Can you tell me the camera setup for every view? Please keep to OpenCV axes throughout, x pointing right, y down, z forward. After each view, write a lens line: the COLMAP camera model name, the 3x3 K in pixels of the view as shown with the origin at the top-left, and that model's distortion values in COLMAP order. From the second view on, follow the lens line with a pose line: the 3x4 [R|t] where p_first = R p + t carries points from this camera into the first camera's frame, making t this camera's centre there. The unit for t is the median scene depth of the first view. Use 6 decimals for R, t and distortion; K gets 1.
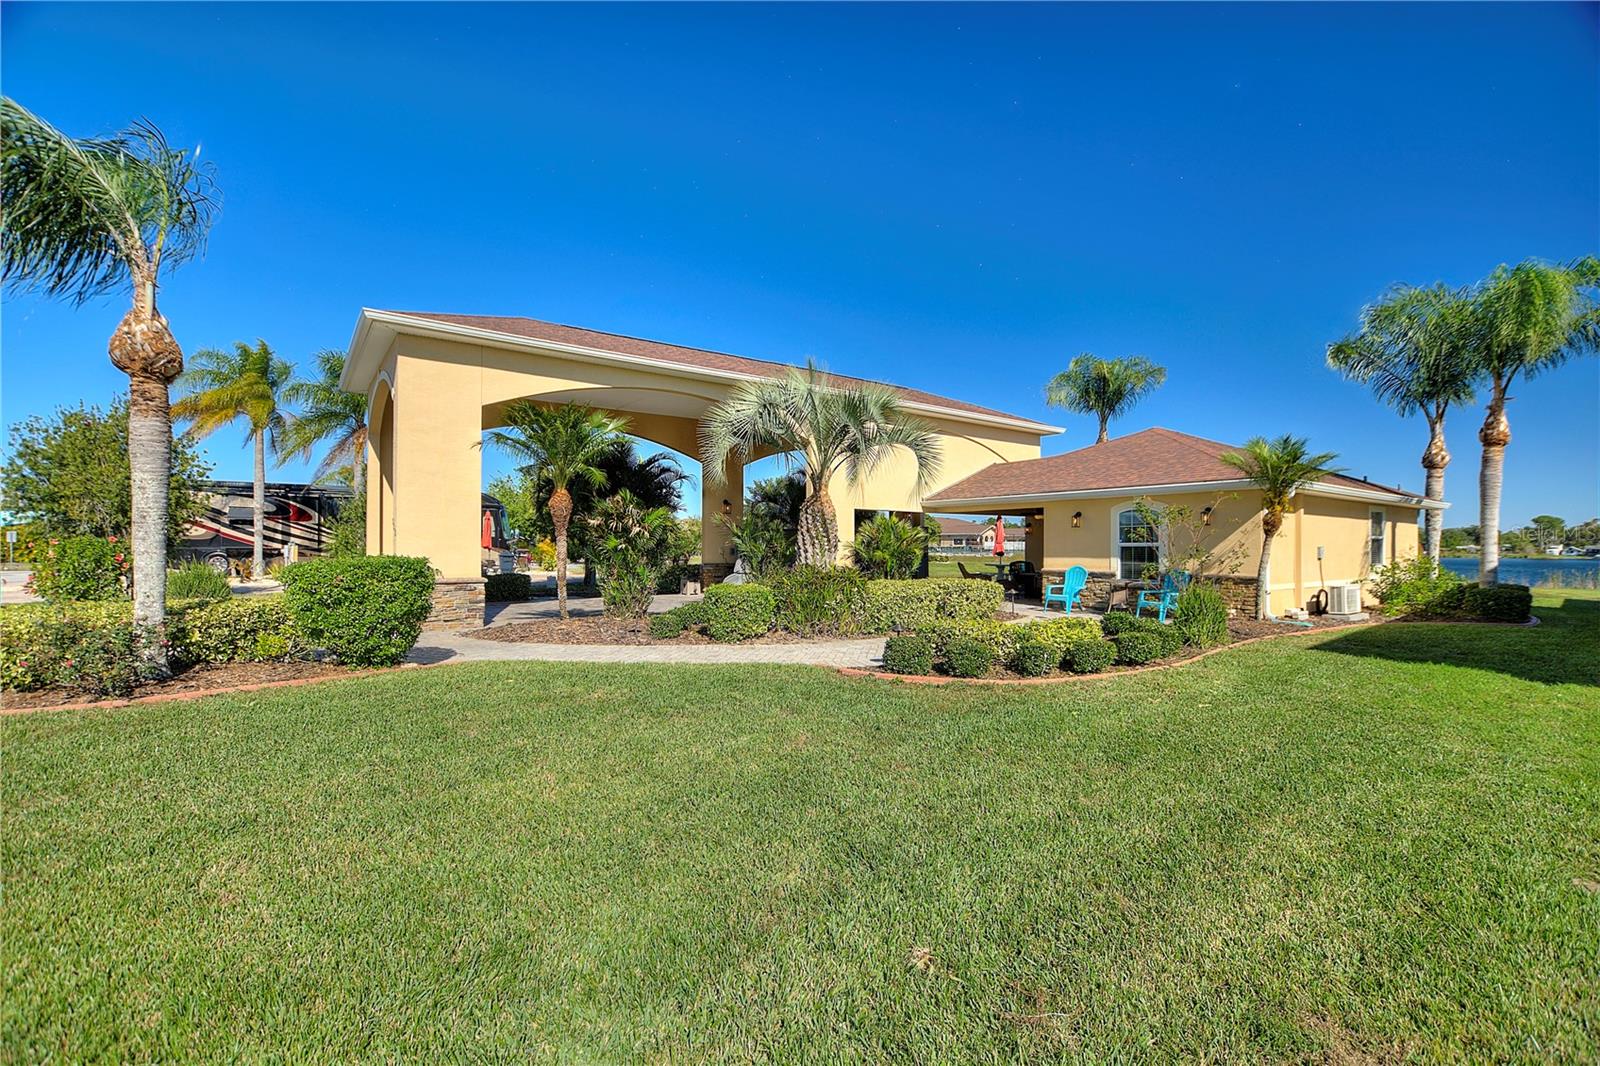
lens RADIAL K [[706.2, 0, 804.4], [0, 706.2, 547.6], [0, 0, 1]] dist [-0.033744, 0.005025]
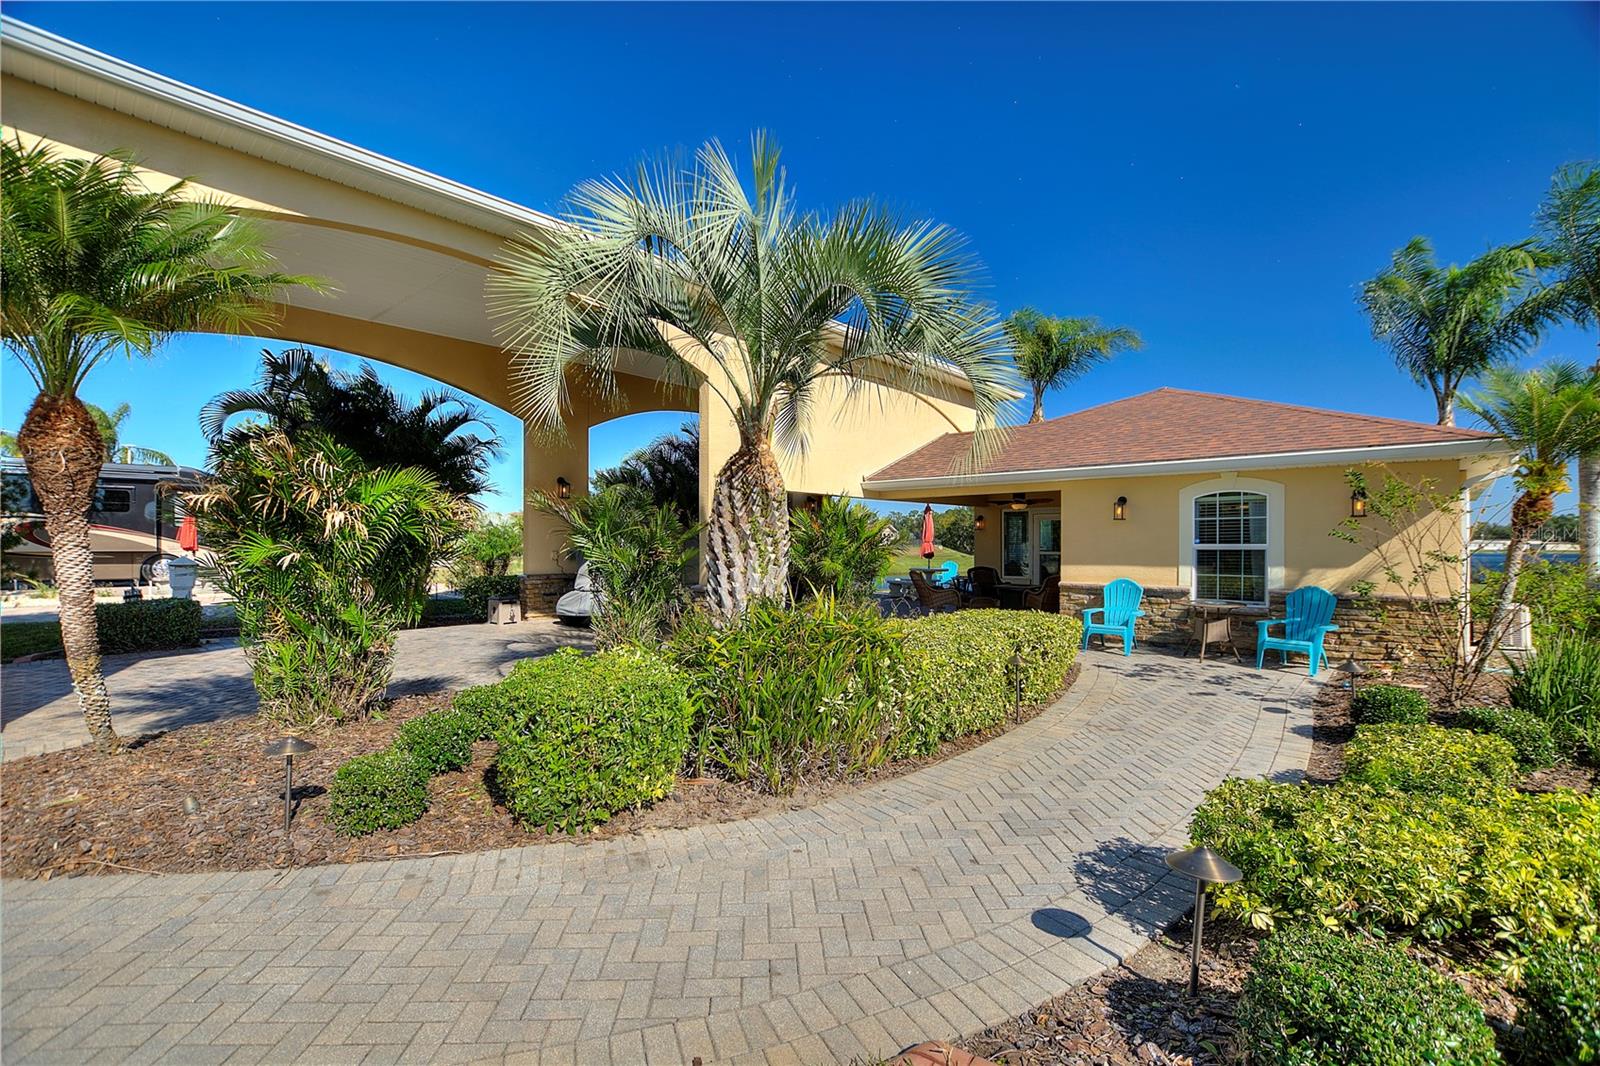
lens RADIAL K [[706.2, 0, 804.4], [0, 706.2, 547.6], [0, 0, 1]] dist [-0.033744, 0.005025]
pose [[0.975989, -0.003925, 0.217787, -0.047512], [0.002752, 0.999980, 0.005690, -0.007913], [-0.217805, -0.004954, 0.975980, 0.443501]]
